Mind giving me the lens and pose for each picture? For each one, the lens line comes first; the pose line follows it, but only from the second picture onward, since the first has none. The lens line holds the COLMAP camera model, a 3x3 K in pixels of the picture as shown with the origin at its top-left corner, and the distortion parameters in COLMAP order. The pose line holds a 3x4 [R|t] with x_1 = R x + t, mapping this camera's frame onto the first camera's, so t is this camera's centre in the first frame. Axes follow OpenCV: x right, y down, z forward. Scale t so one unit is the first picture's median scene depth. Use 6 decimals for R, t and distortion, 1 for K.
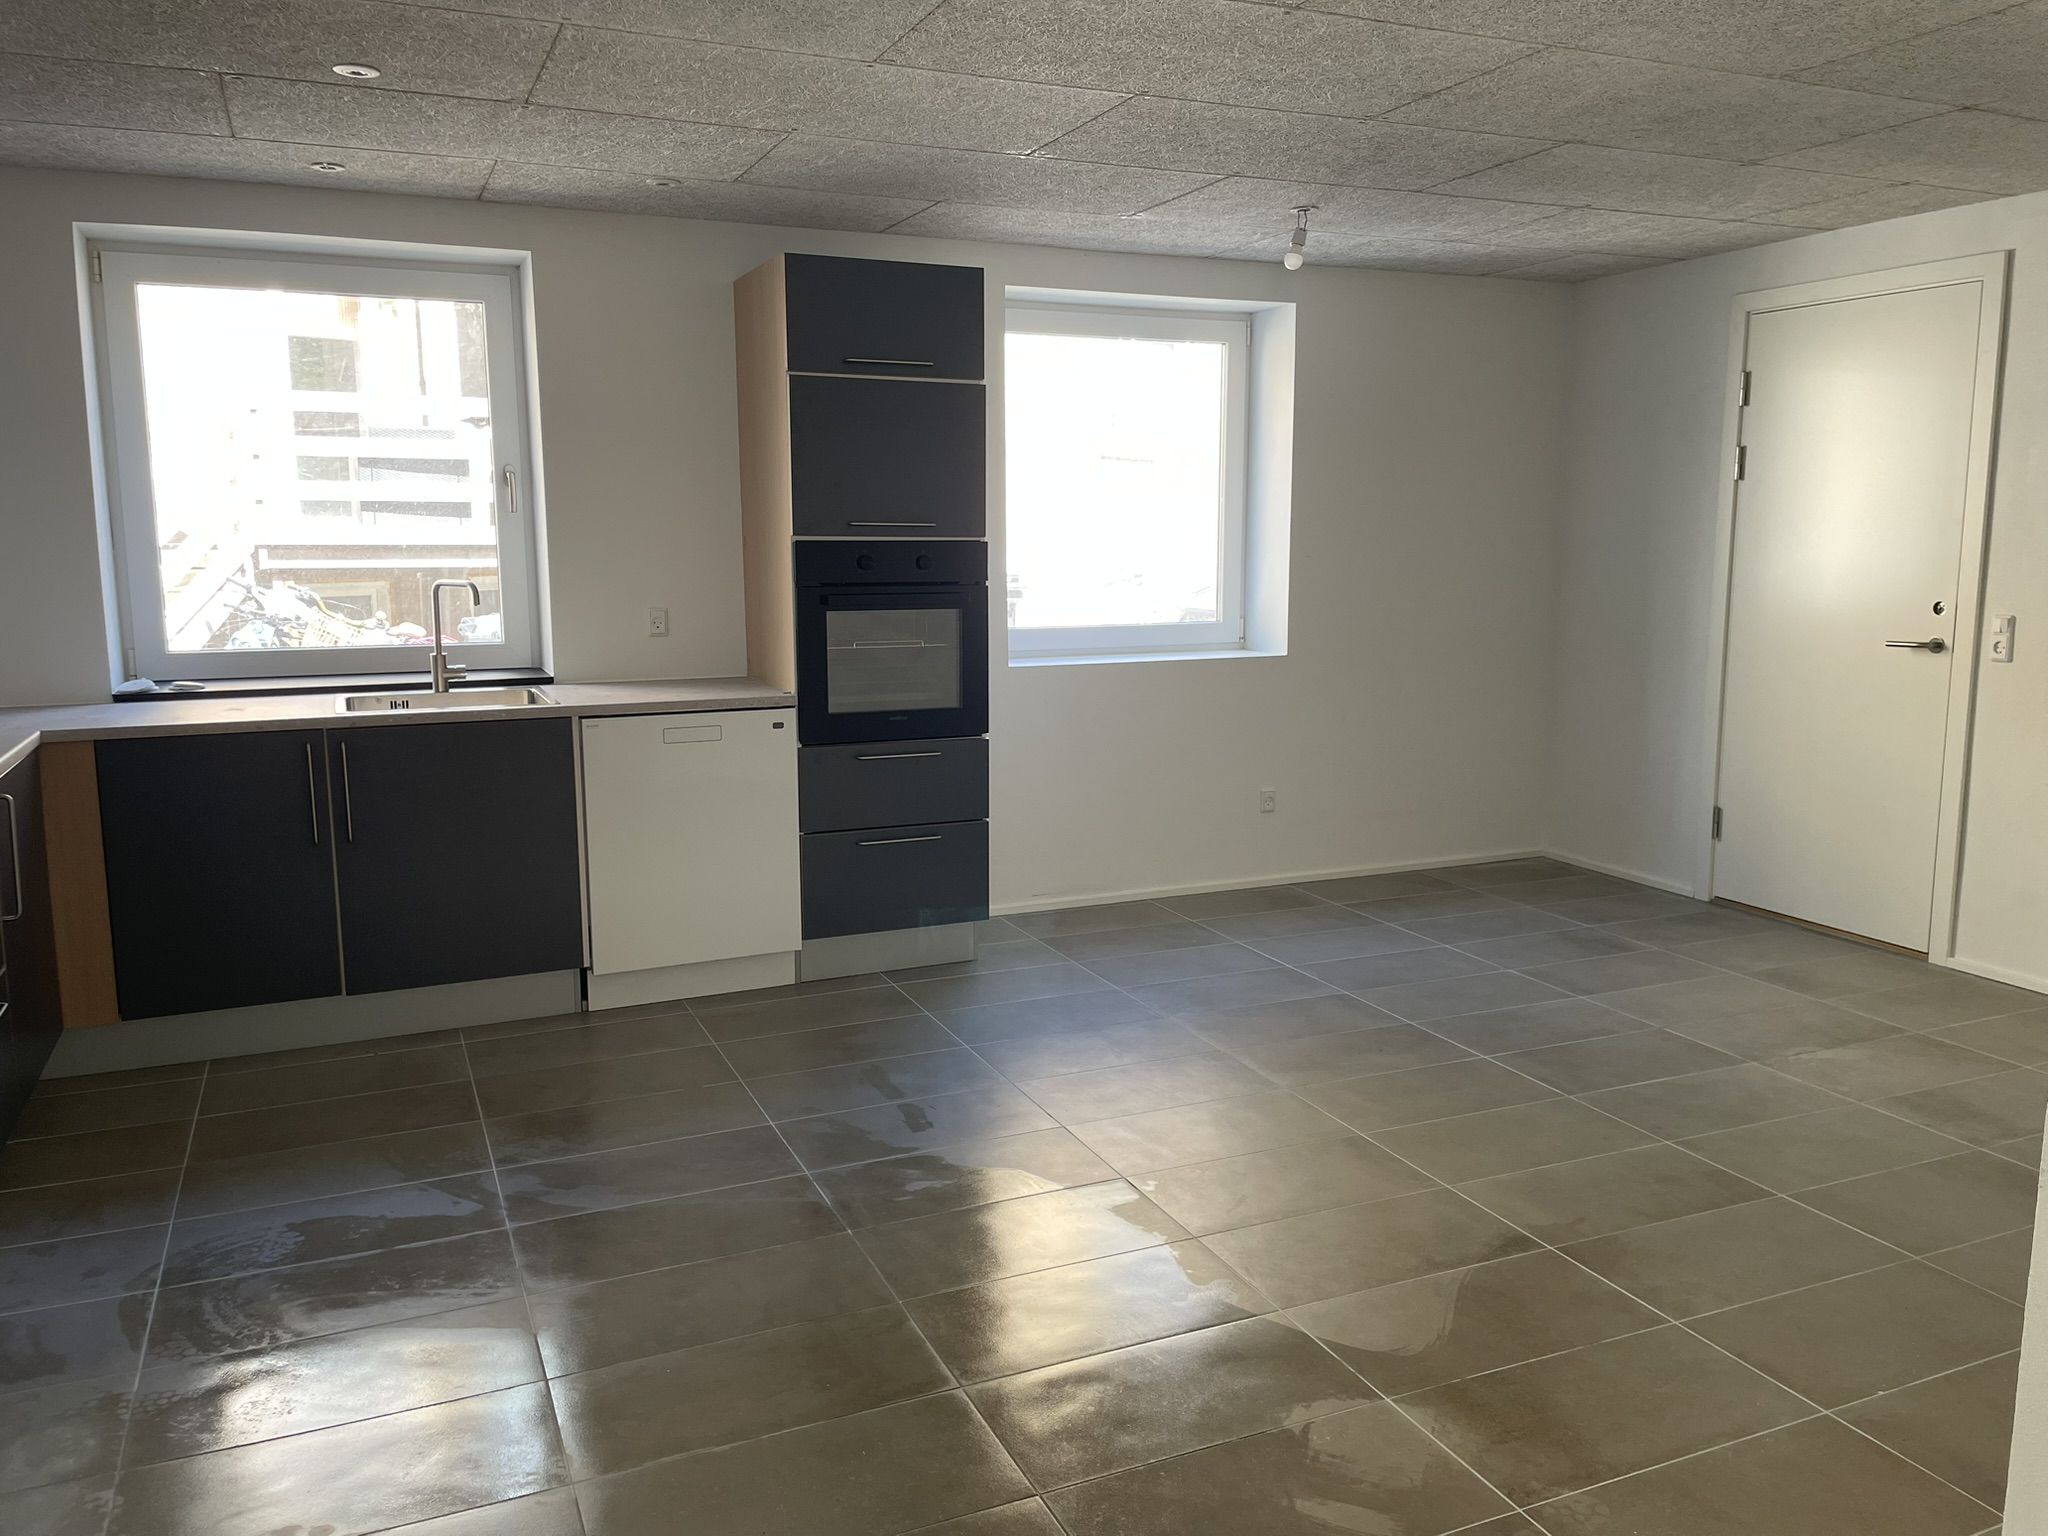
lens RADIAL K [[1538.4, 0, 1024.5], [0, 1538.4, 757.7], [0, 0, 1]] dist [0.092188, -0.115509]
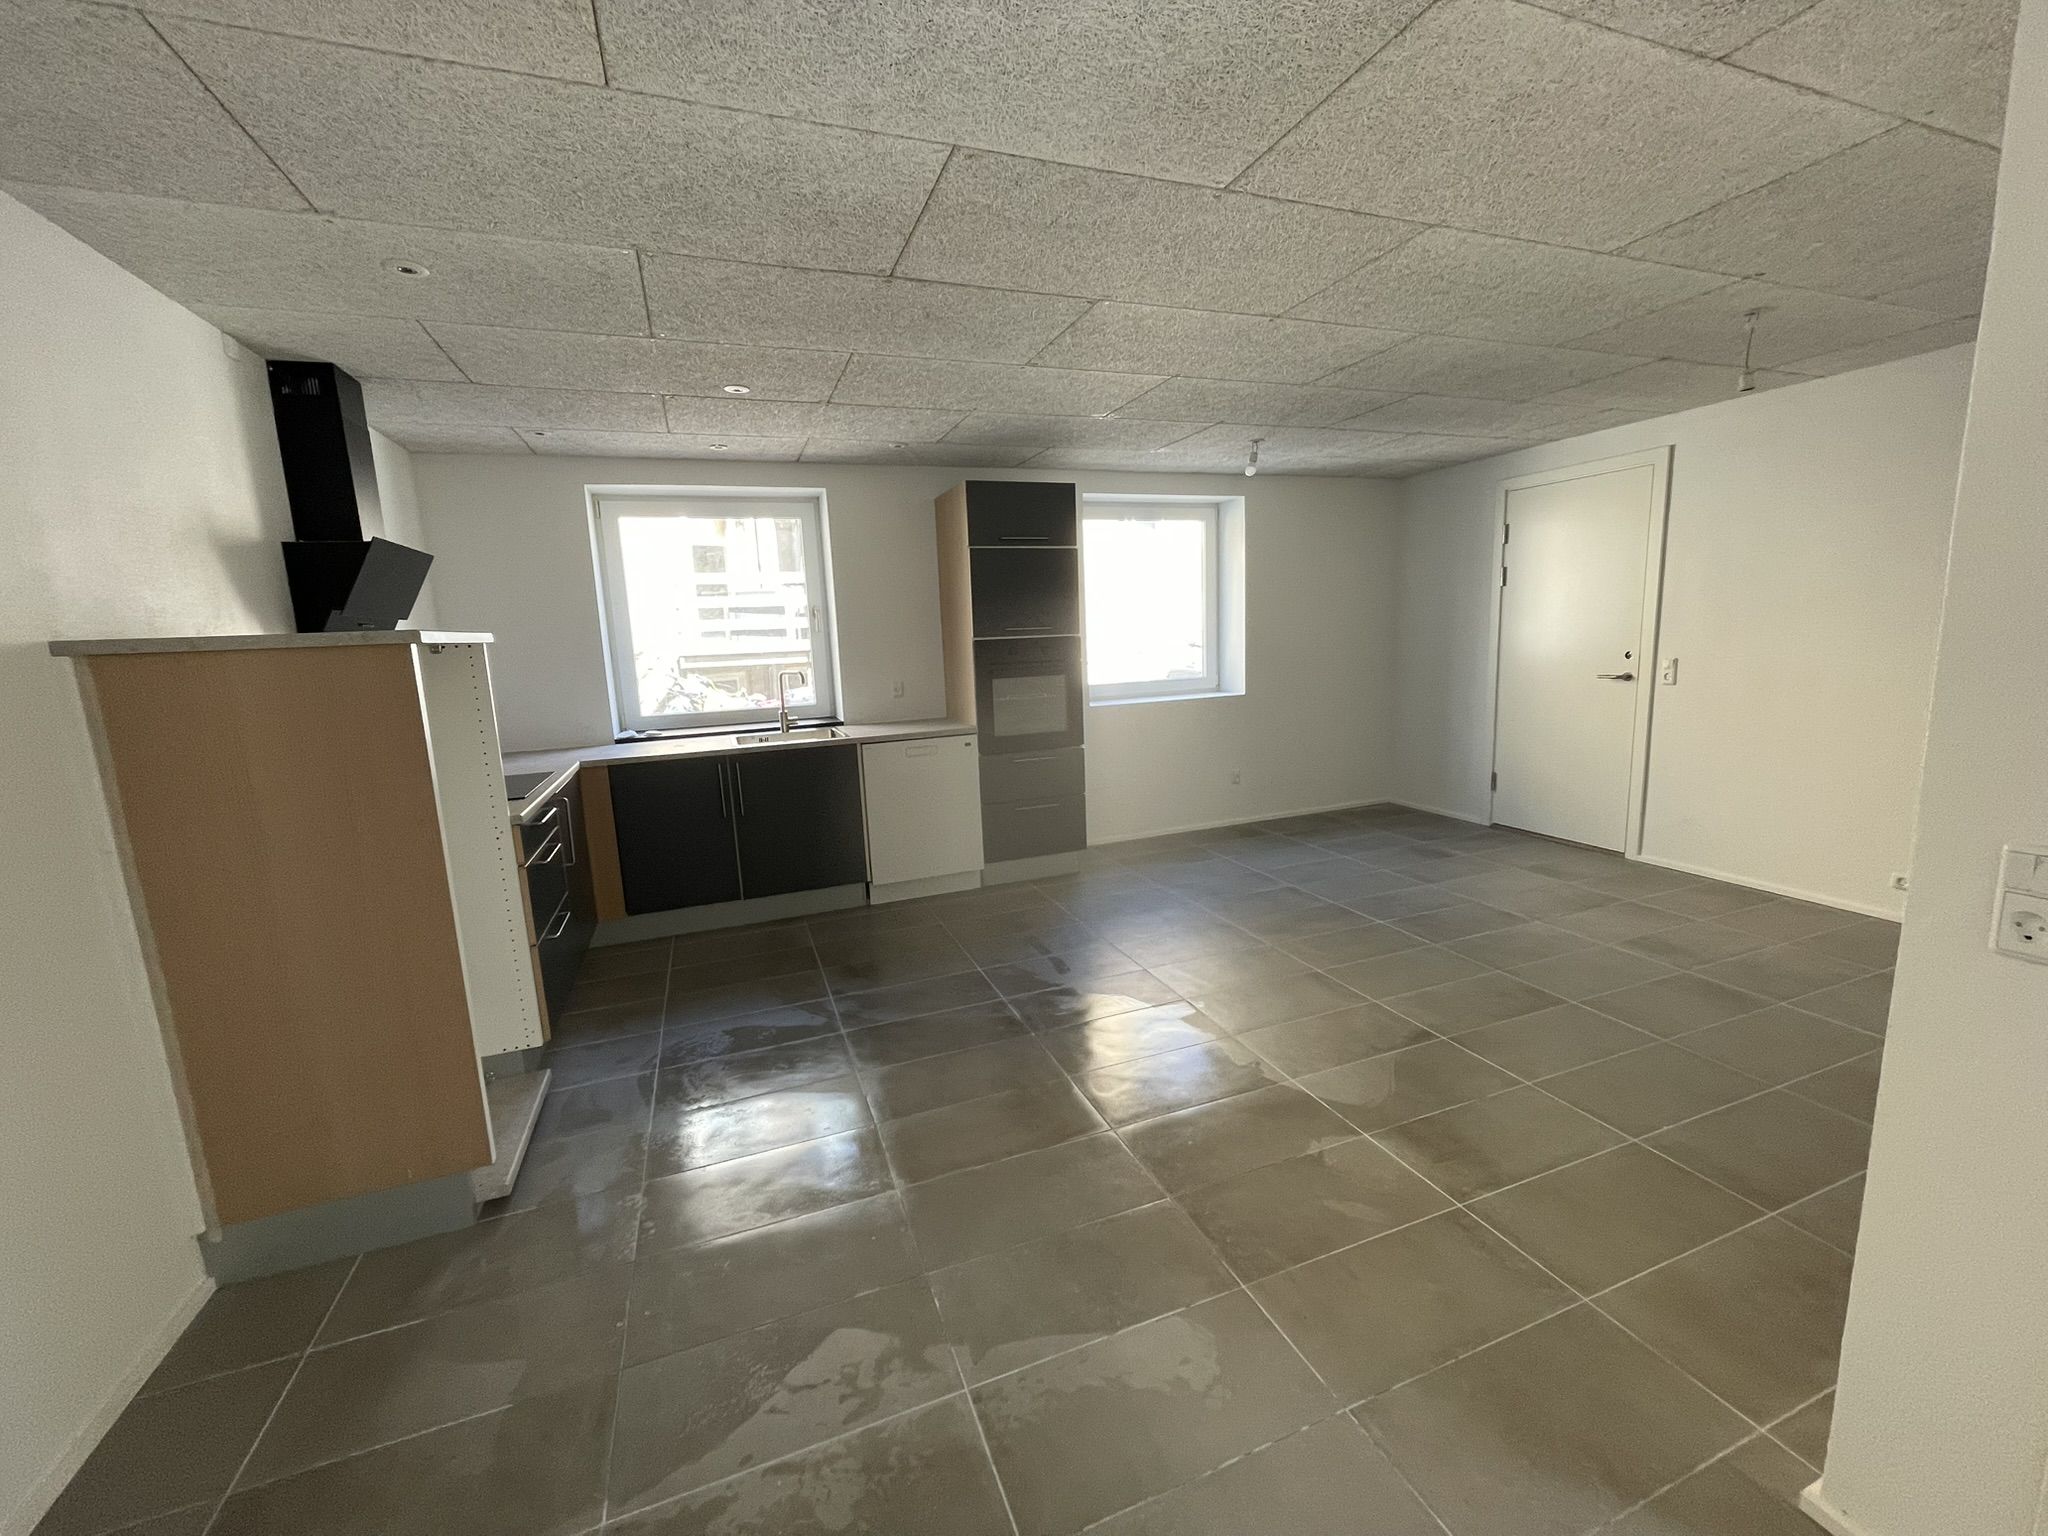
lens RADIAL K [[824.6, 0, 1022.6], [0, 824.6, 766.3], [0, 0, 1]] dist [-0.001041, 0.000211]
pose [[0.997737, -0.030467, -0.059936, -0.041299], [0.031408, 0.999397, 0.014824, -0.008023], [0.059449, -0.016673, 0.998092, 0.051187]]
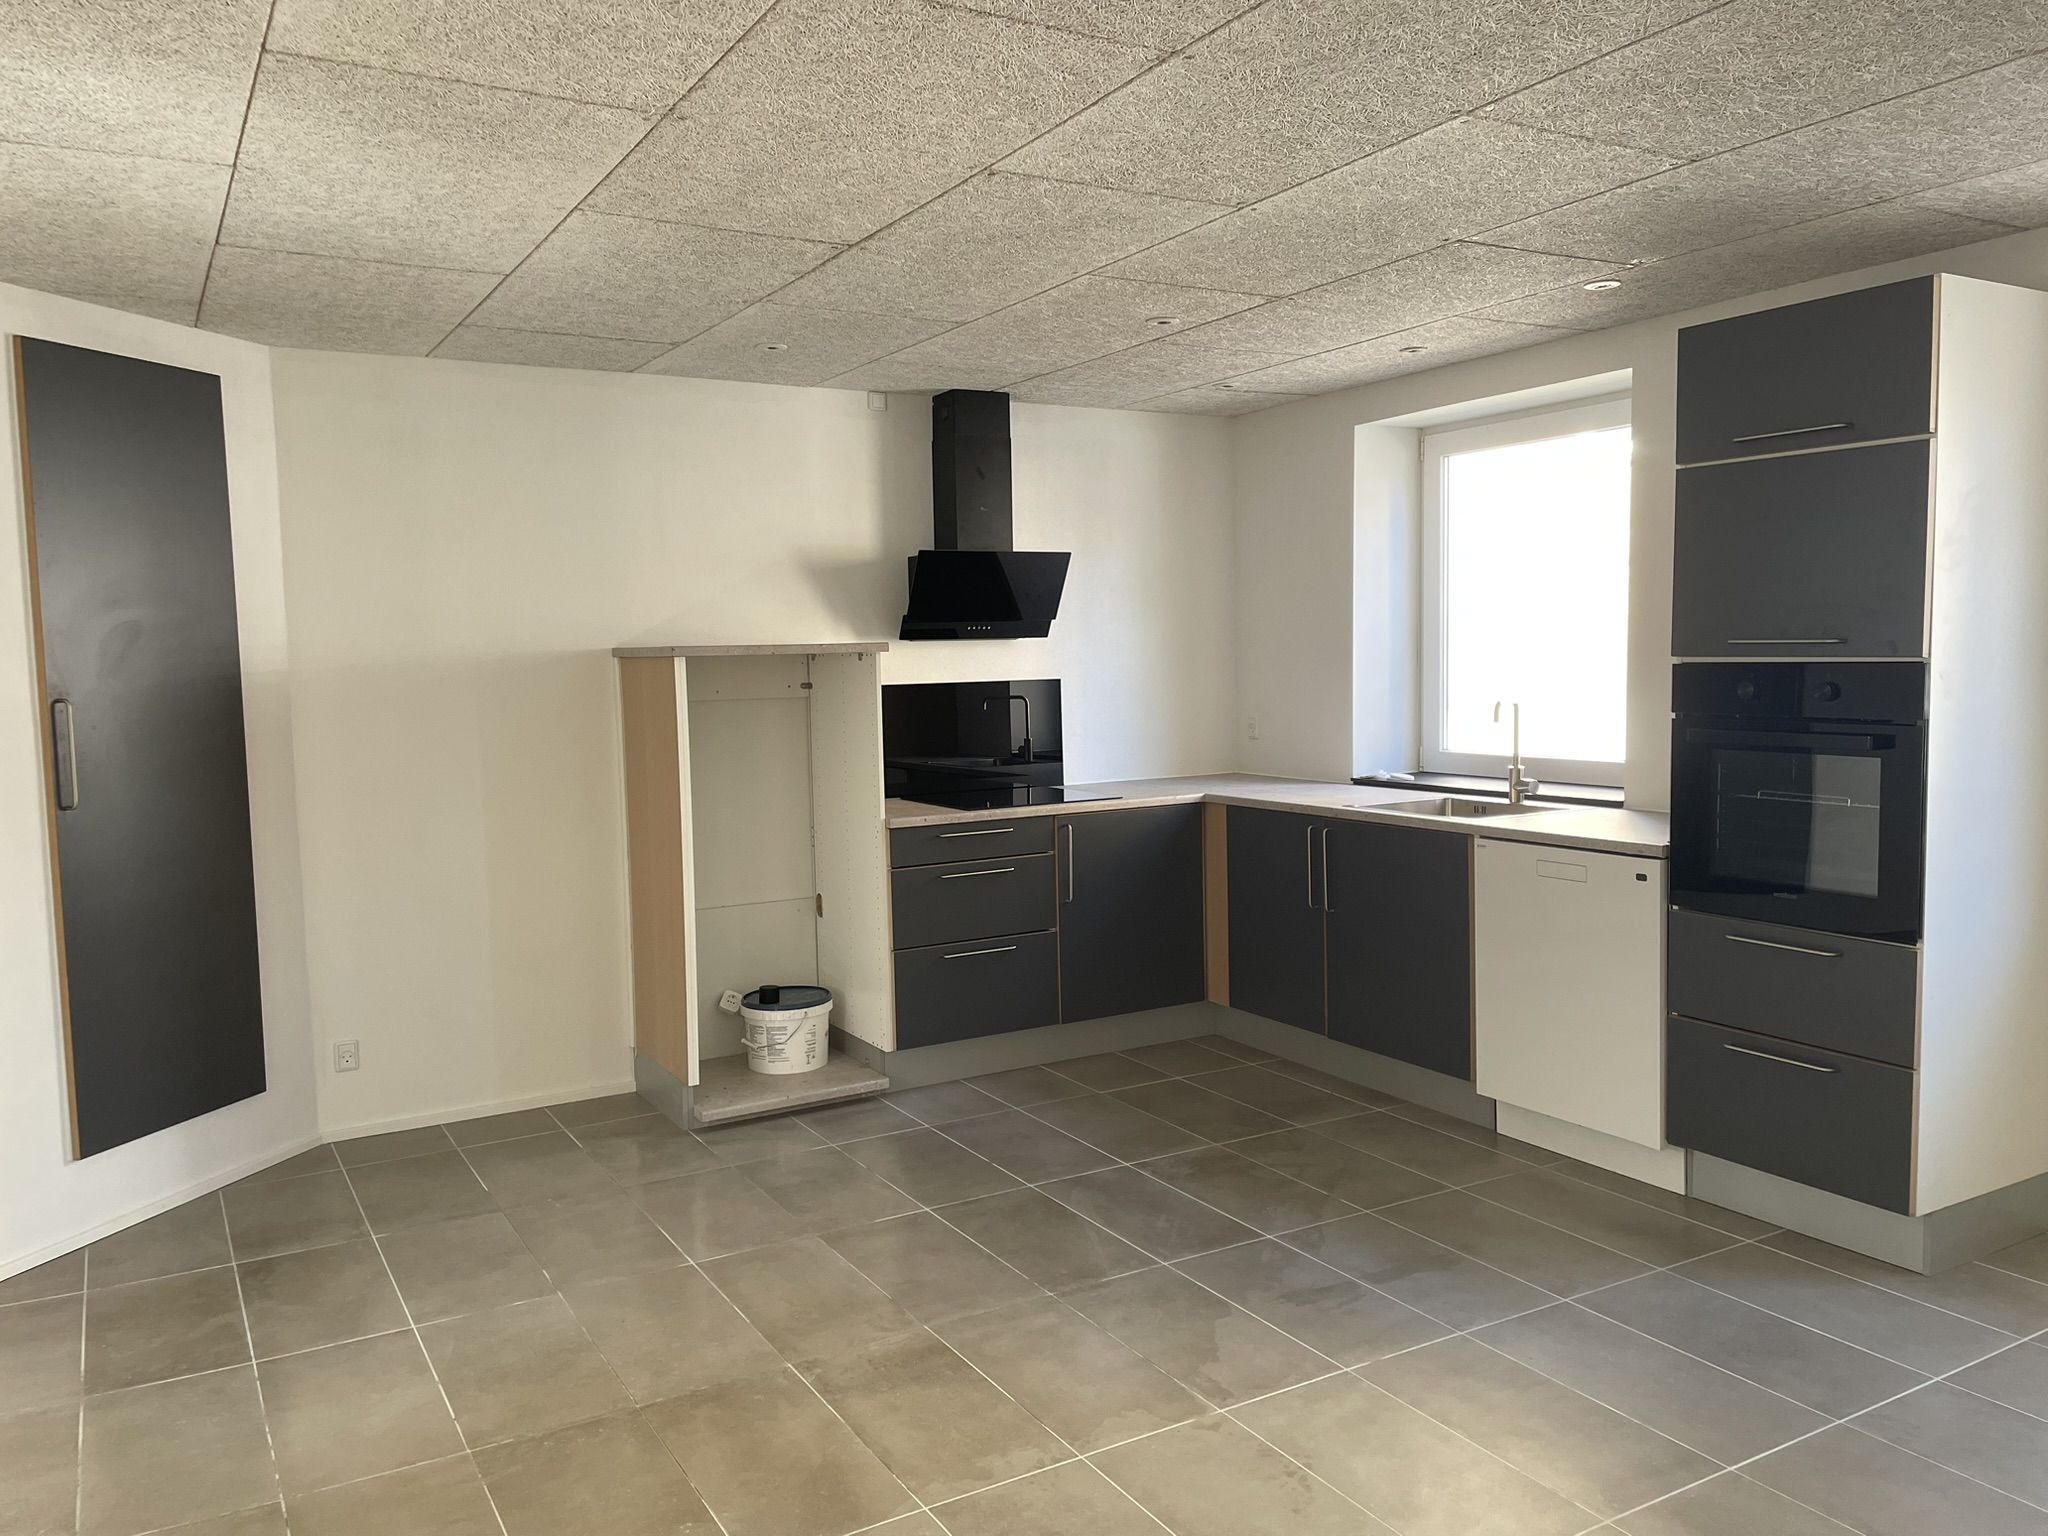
lens RADIAL K [[1538.4, 0, 1017.6], [0, 1538.4, 777.9], [0, 0, 1]] dist [0.092188, -0.115509]
pose [[0.105640, 0.082925, -0.990941, 0.673619], [-0.126980, 0.989484, 0.069267, -0.093979], [0.986264, 0.118512, 0.115059, 0.569236]]
